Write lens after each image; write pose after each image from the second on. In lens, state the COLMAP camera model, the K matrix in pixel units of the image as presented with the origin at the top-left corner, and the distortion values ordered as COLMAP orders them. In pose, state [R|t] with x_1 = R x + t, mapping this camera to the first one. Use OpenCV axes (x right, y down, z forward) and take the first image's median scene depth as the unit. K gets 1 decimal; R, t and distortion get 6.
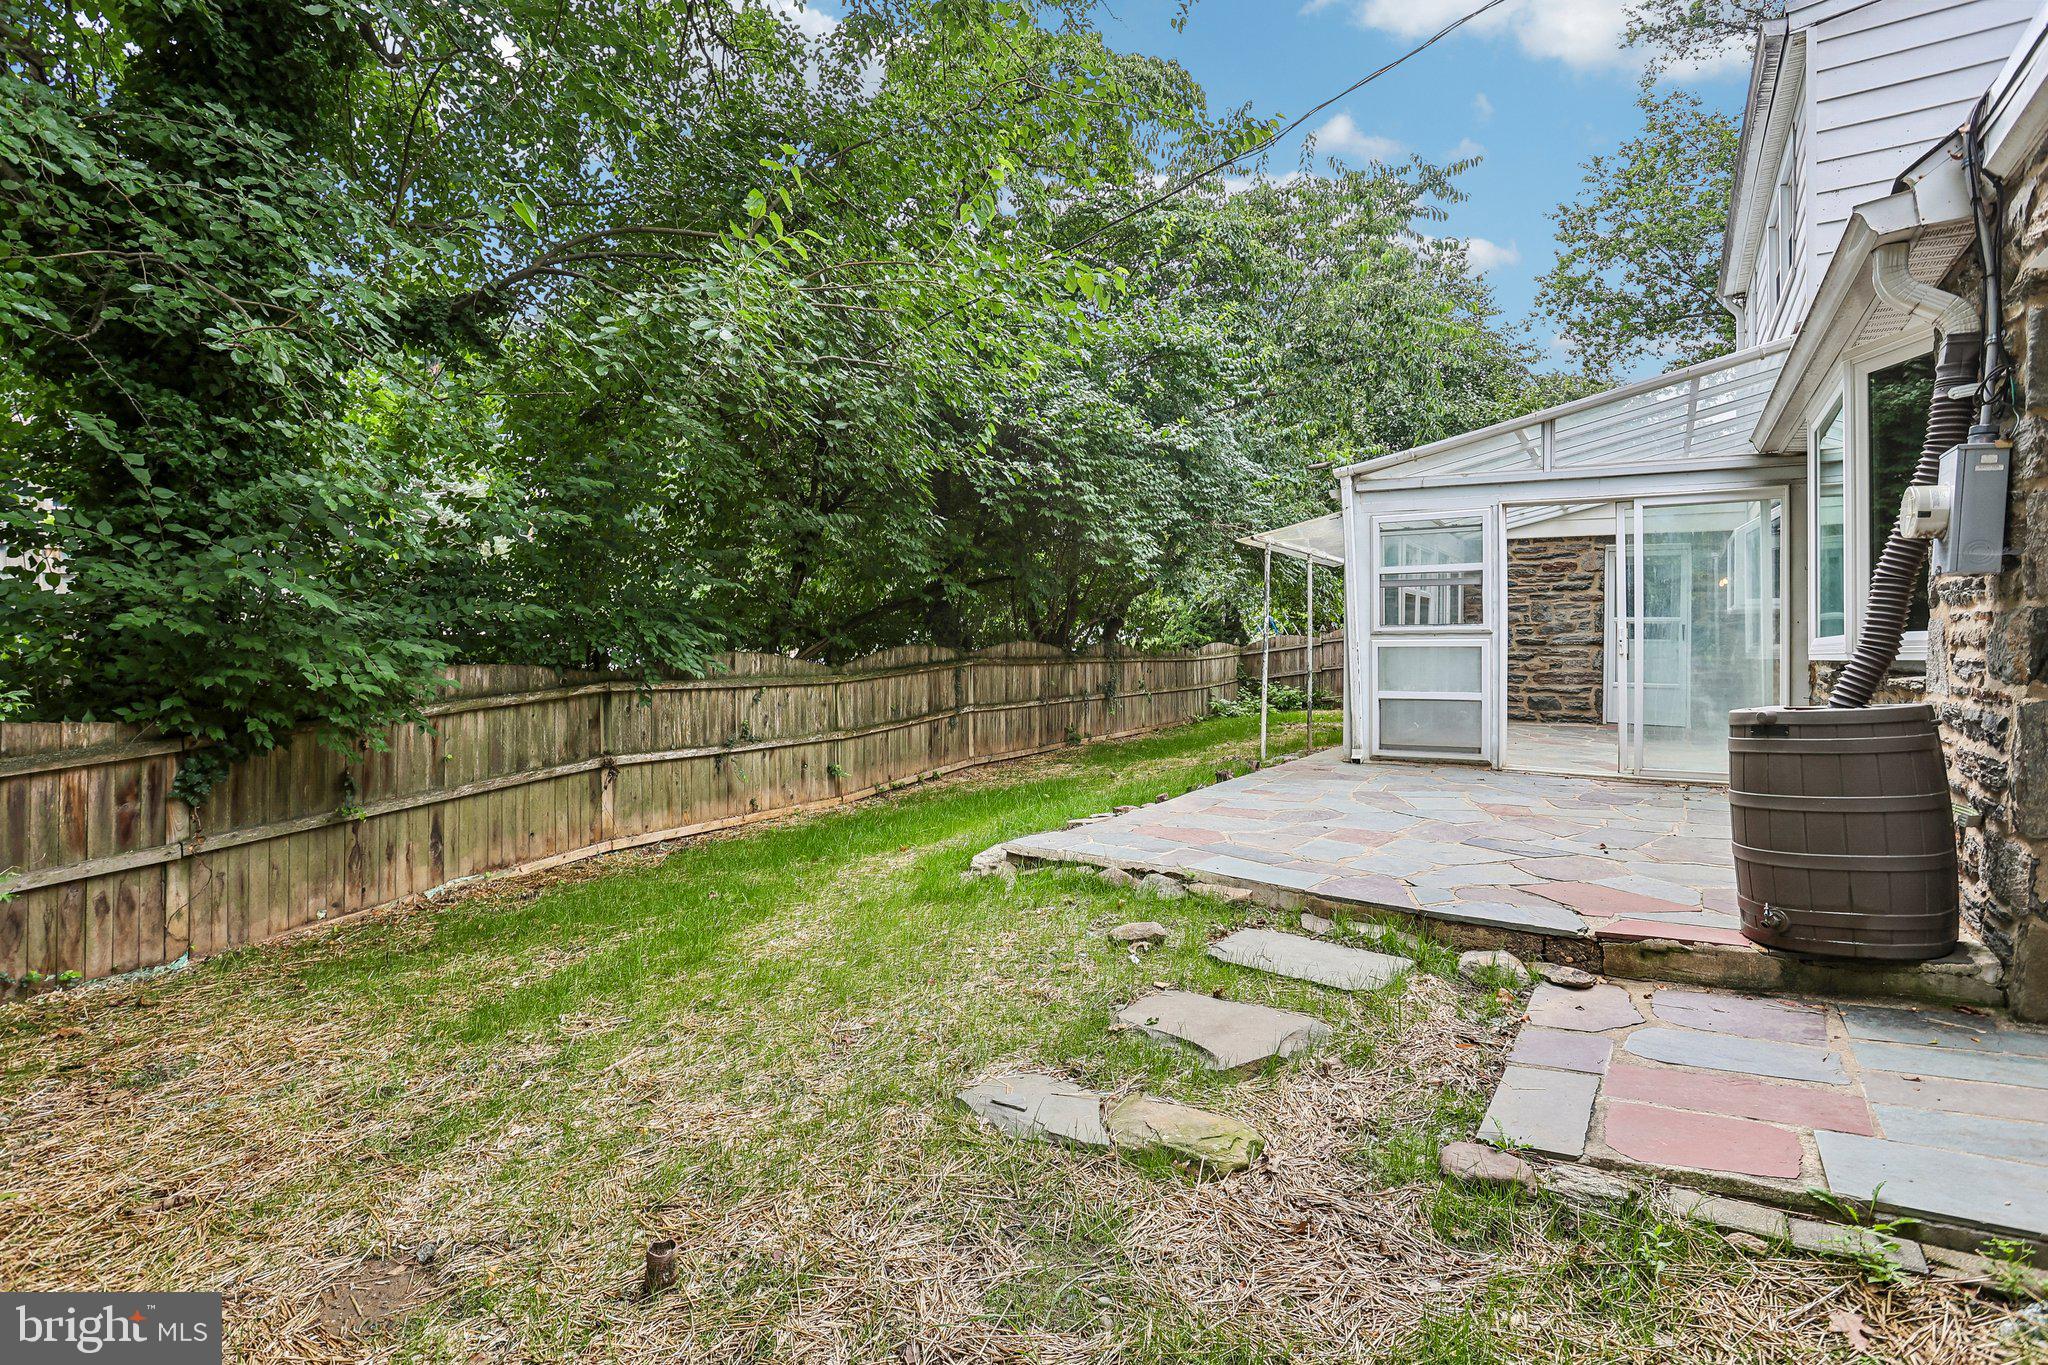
lens RADIAL K [[1001.7, 0, 1014.7], [0, 1001.7, 656.7], [0, 0, 1]] dist [-0.049426, 0.001256]
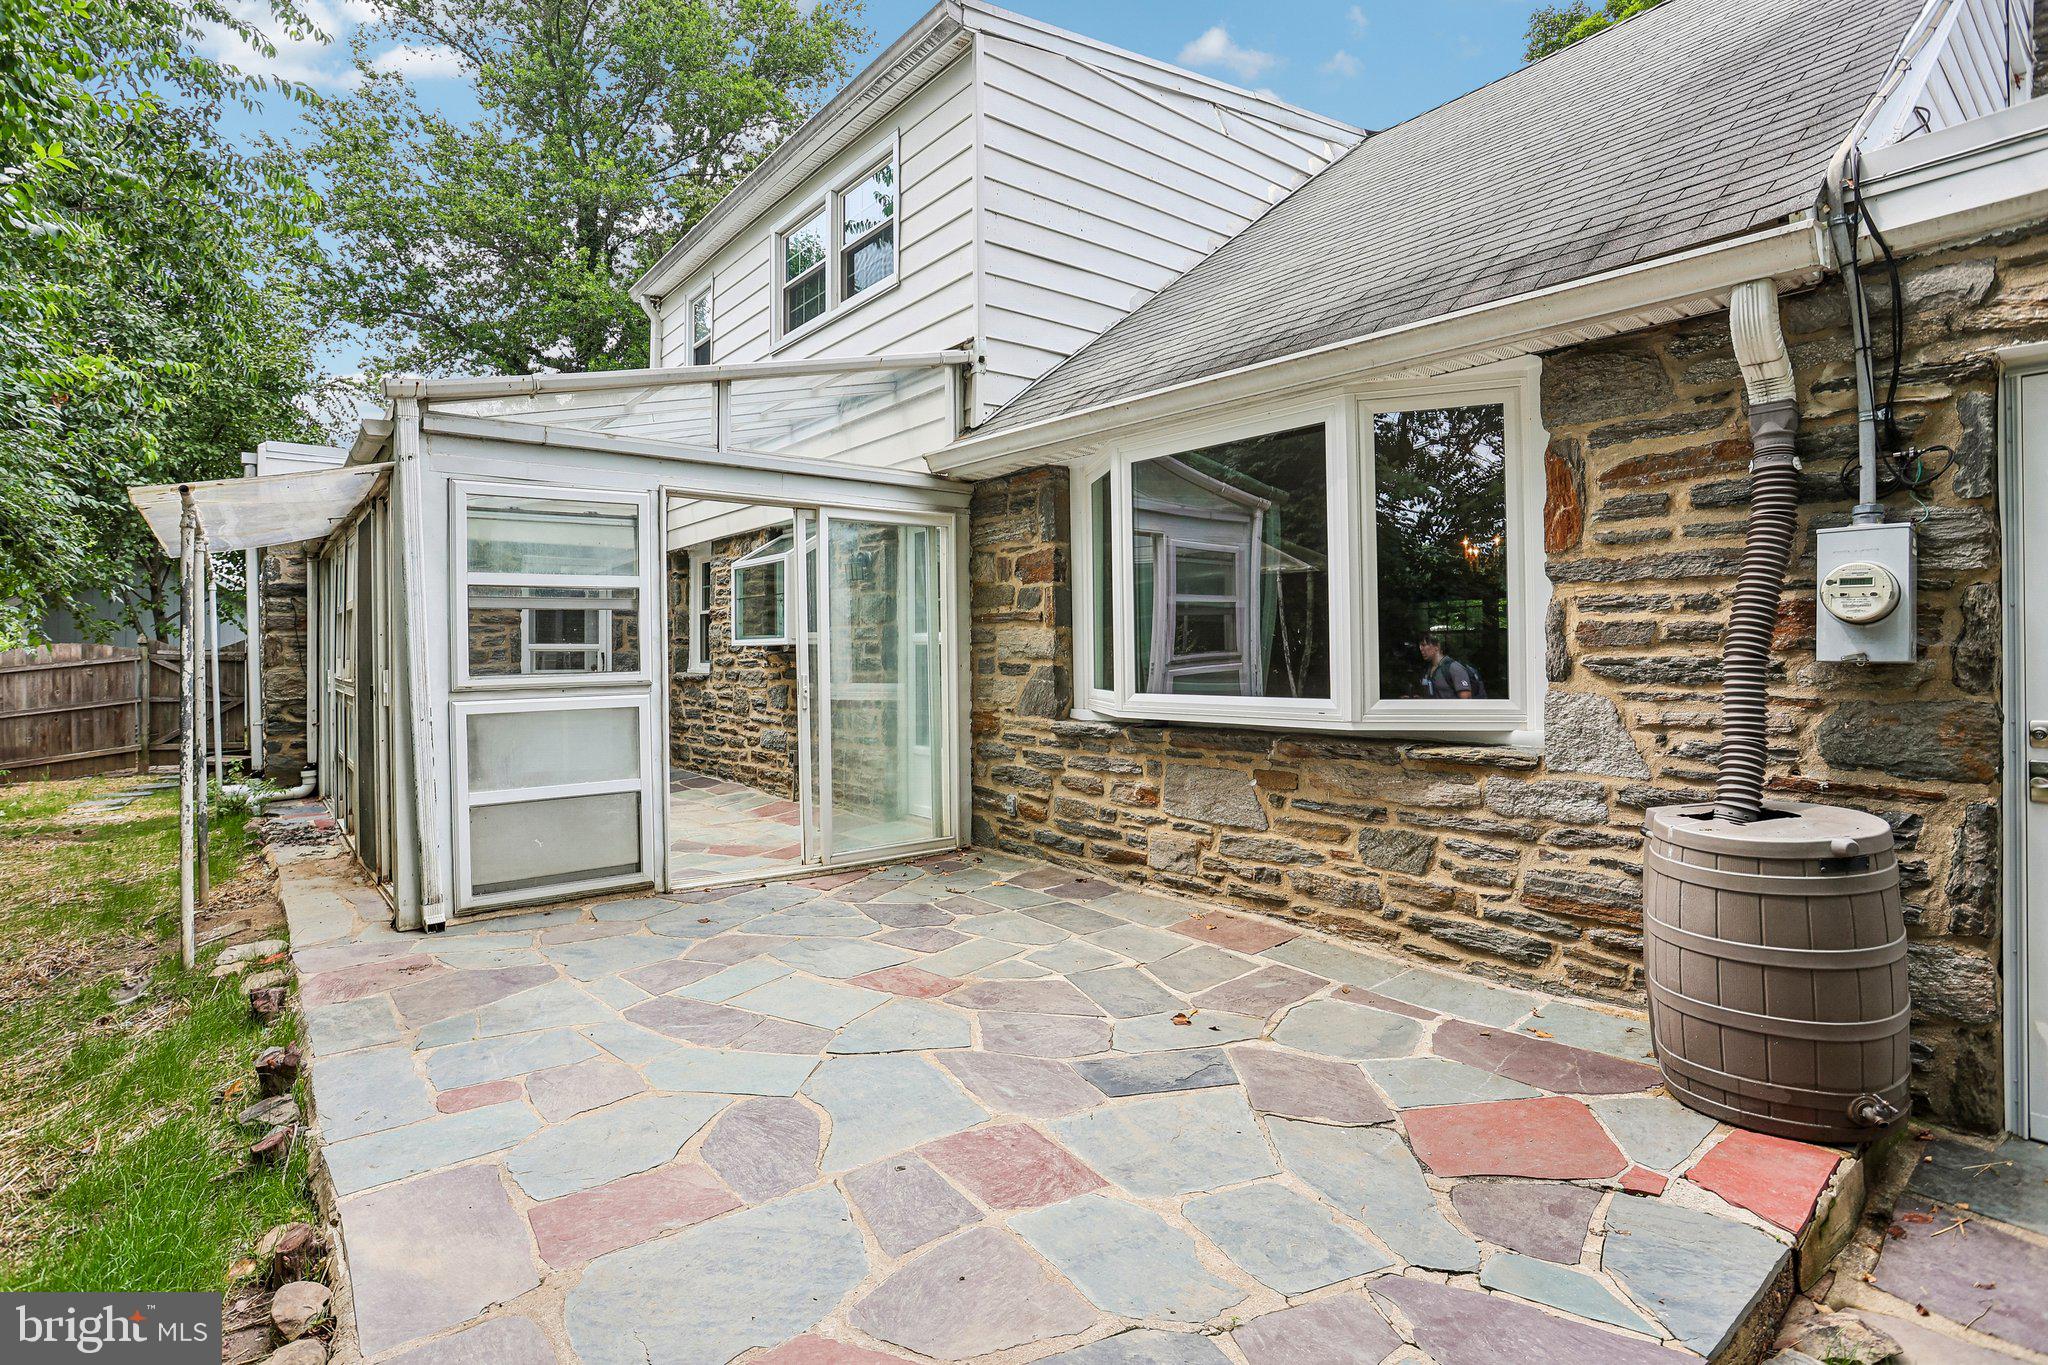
lens RADIAL K [[1001.7, 0, 1014.7], [0, 1001.7, 656.7], [0, 0, 1]] dist [-0.049426, 0.001256]
pose [[0.314095, -0.011790, 0.949318, -0.068097], [0.016872, 0.999834, 0.006835, -0.043583], [-0.949241, 0.013870, 0.314242, 0.560739]]
